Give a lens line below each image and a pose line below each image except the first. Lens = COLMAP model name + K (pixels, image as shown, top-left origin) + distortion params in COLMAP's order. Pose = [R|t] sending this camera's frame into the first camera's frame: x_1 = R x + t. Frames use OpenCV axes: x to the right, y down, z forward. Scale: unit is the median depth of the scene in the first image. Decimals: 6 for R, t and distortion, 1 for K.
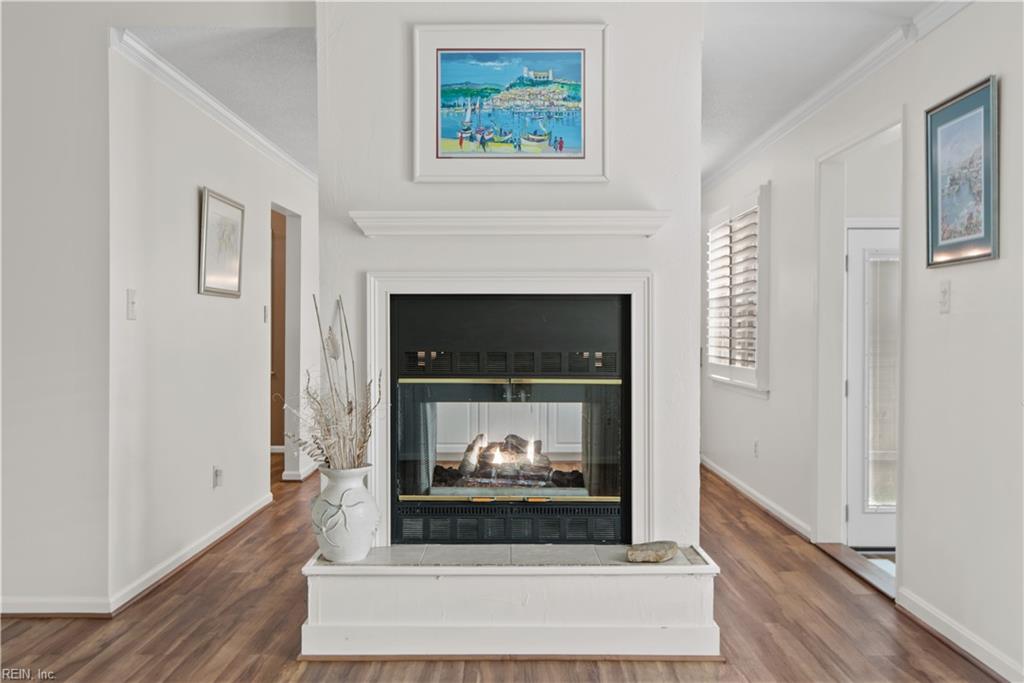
lens RADIAL K [[963.1, 0, 512.0], [0, 963.1, 341.5], [0, 0, 1]] dist [0.036507, -0.000941]
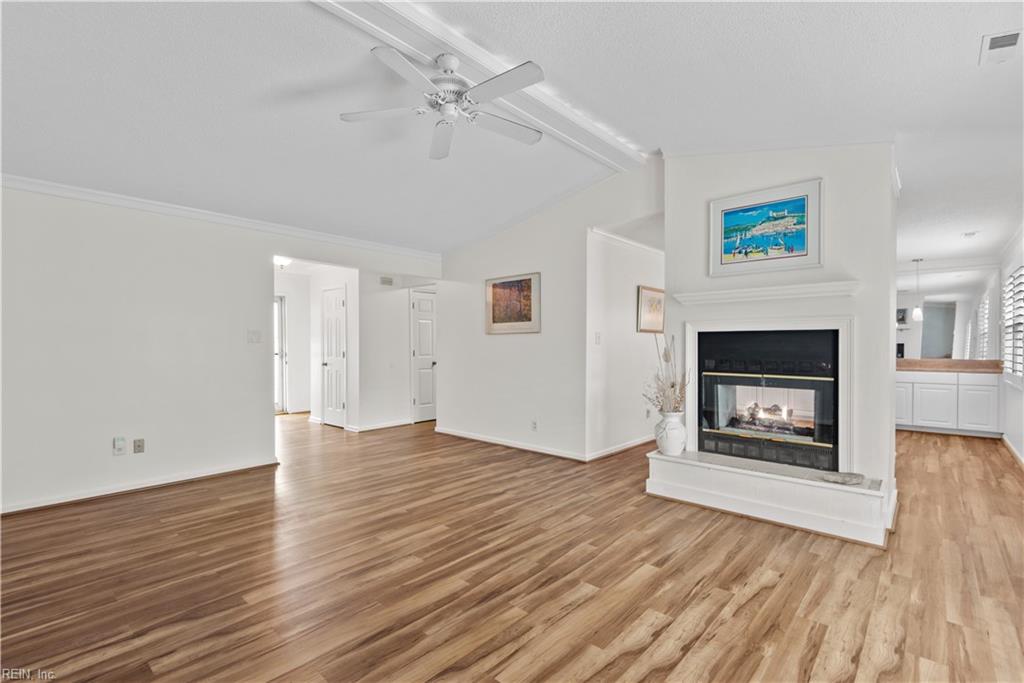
lens RADIAL K [[467.7, 0, 509.0], [0, 467.7, 349.6], [0, 0, 1]] dist [0.035480, -0.014372]
pose [[0.746399, 0.007426, -0.665458, 0.249001], [-0.008418, 0.999963, 0.001716, -0.008648], [0.665446, 0.004321, 0.746434, -0.036602]]
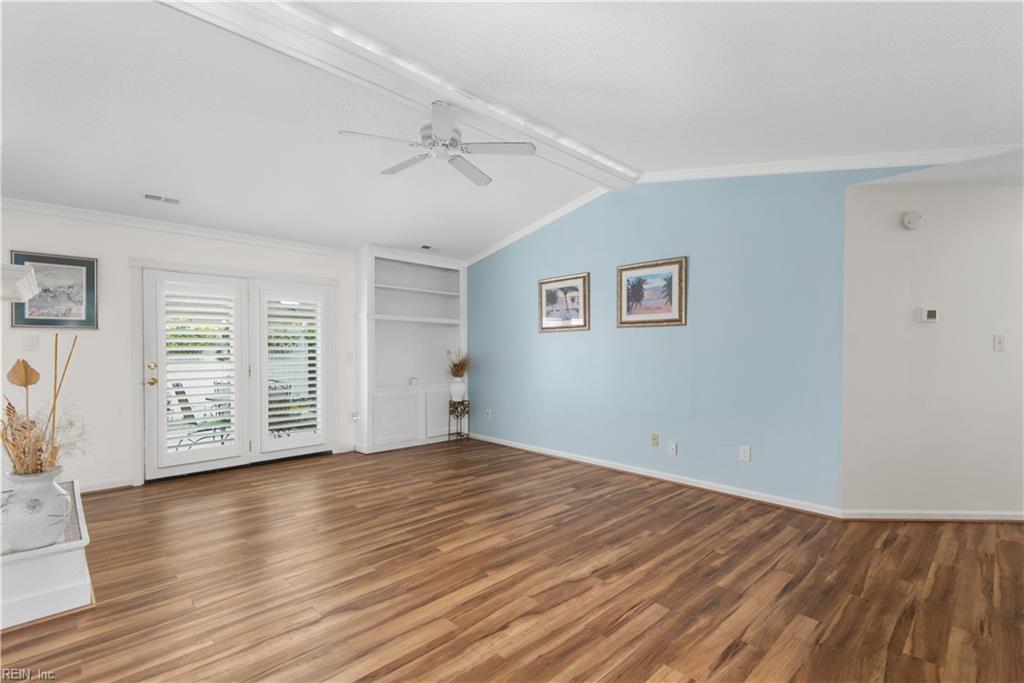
lens RADIAL K [[467.7, 0, 509.0], [0, 467.7, 349.6], [0, 0, 1]] dist [0.035480, -0.014372]
pose [[-0.699660, 0.003828, 0.714466, -0.995993], [0.010694, 0.999930, 0.005116, -0.024322], [-0.714396, 0.011220, -0.699652, 0.949791]]
